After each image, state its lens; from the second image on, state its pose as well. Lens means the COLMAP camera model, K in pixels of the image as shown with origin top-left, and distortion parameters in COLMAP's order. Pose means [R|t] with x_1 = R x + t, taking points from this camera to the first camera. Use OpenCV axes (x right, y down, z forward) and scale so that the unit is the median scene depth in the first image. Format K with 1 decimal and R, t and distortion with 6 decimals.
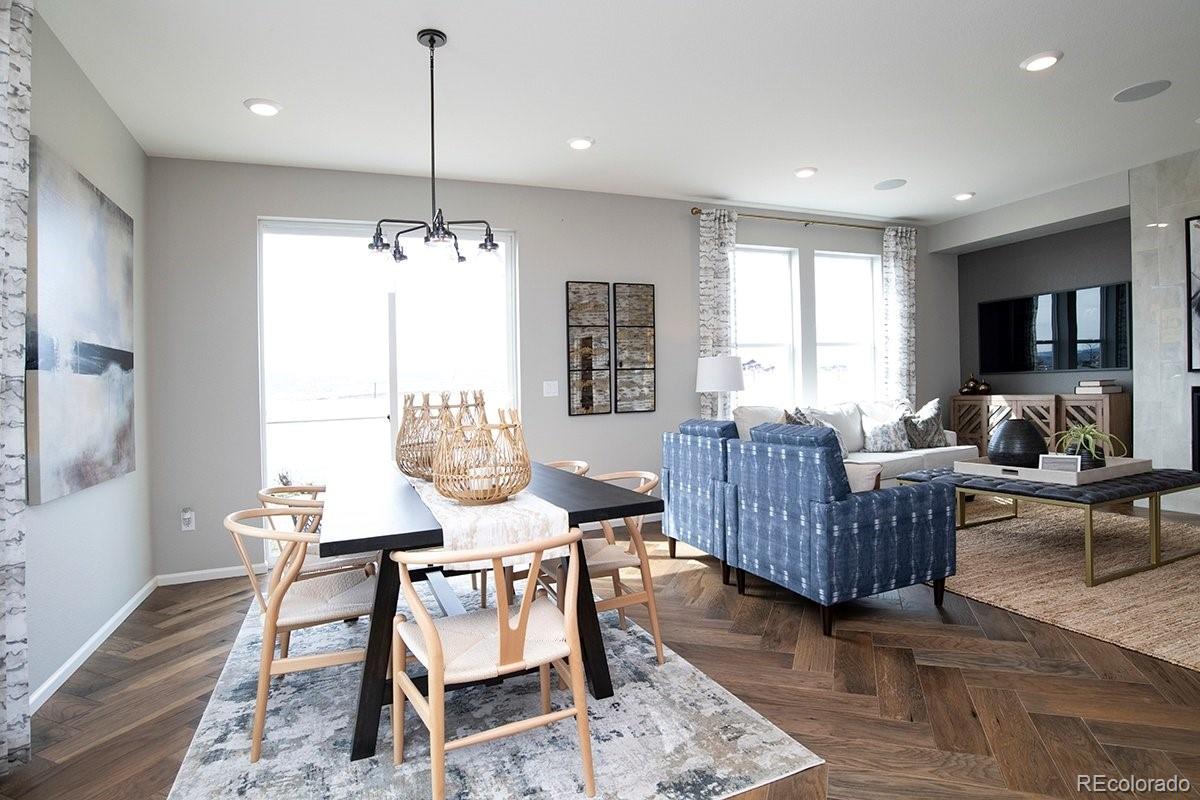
lens RADIAL K [[629.1, 0, 567.5], [0, 629.1, 420.9], [0, 0, 1]] dist [-0.055461, 0.009986]
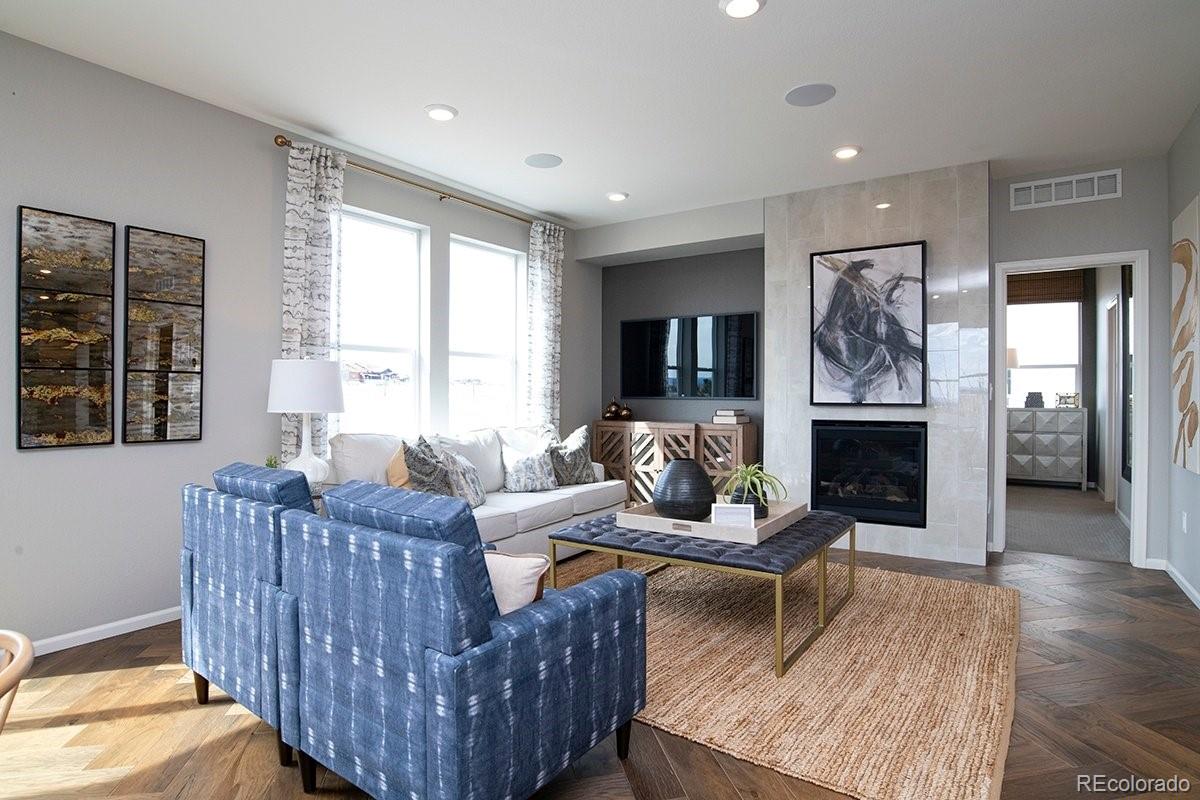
lens RADIAL K [[629.1, 0, 603.9], [0, 629.1, 405.4], [0, 0, 1]] dist [-0.055461, 0.009986]
pose [[0.815468, 0.029715, 0.578039, 0.127886], [-0.005938, 0.999058, -0.042982, -0.029855], [-0.578772, 0.031618, 0.814877, 0.302887]]
